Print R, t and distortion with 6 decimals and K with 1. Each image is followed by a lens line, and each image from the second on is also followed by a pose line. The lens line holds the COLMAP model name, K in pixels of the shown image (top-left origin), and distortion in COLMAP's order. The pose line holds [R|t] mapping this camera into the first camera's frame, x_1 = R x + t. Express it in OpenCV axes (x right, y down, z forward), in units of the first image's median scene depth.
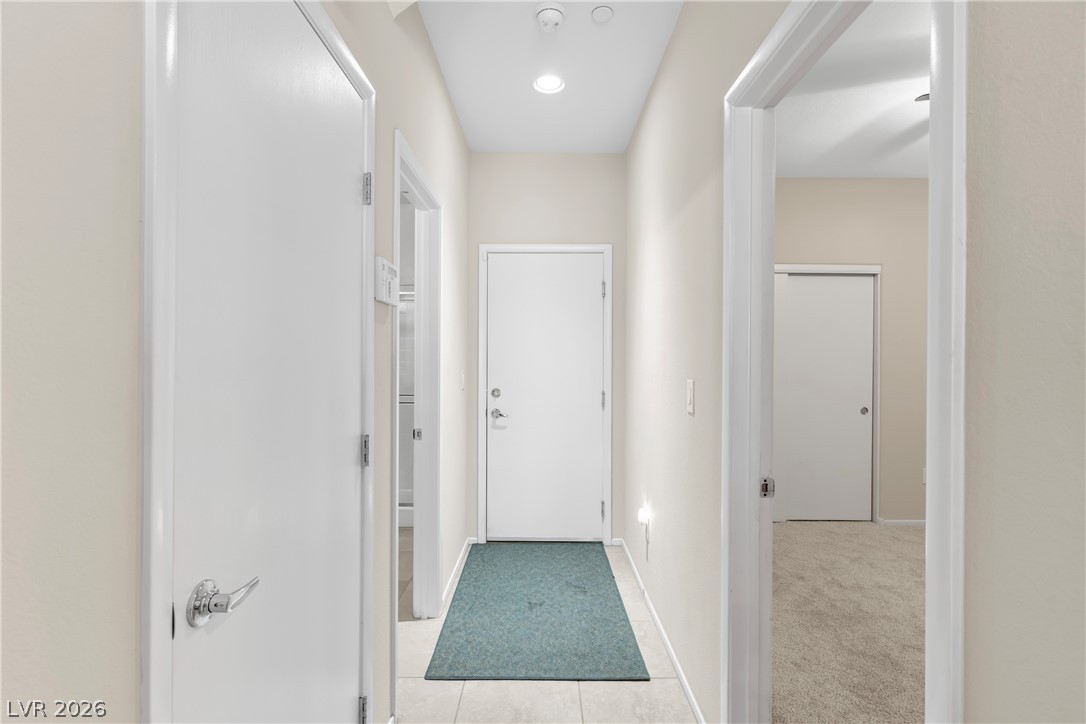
lens RADIAL K [[512.9, 0, 543.0], [0, 512.9, 359.6], [0, 0, 1]] dist [0.004157, 0.000462]
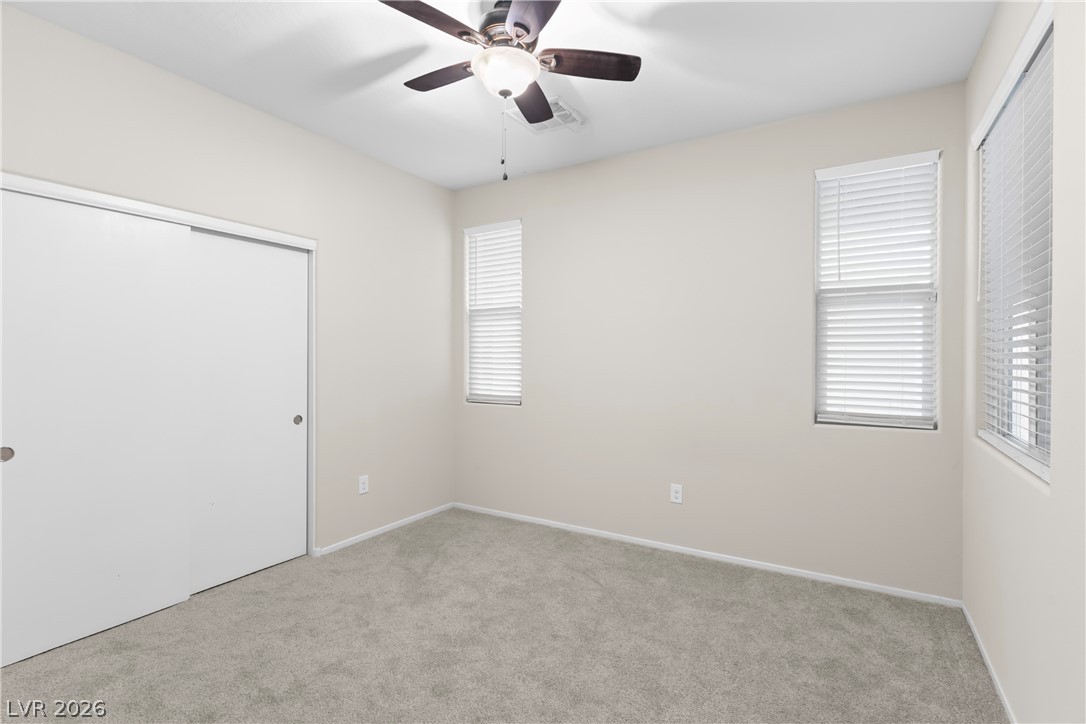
lens RADIAL K [[512.9, 0, 544.2], [0, 512.9, 360.4], [0, 0, 1]] dist [0.004157, 0.000462]
pose [[0.520592, -0.007674, 0.853771, 0.171825], [0.001917, 0.999968, 0.007819, 0.002094], [-0.853803, -0.002434, 0.520590, 0.308132]]
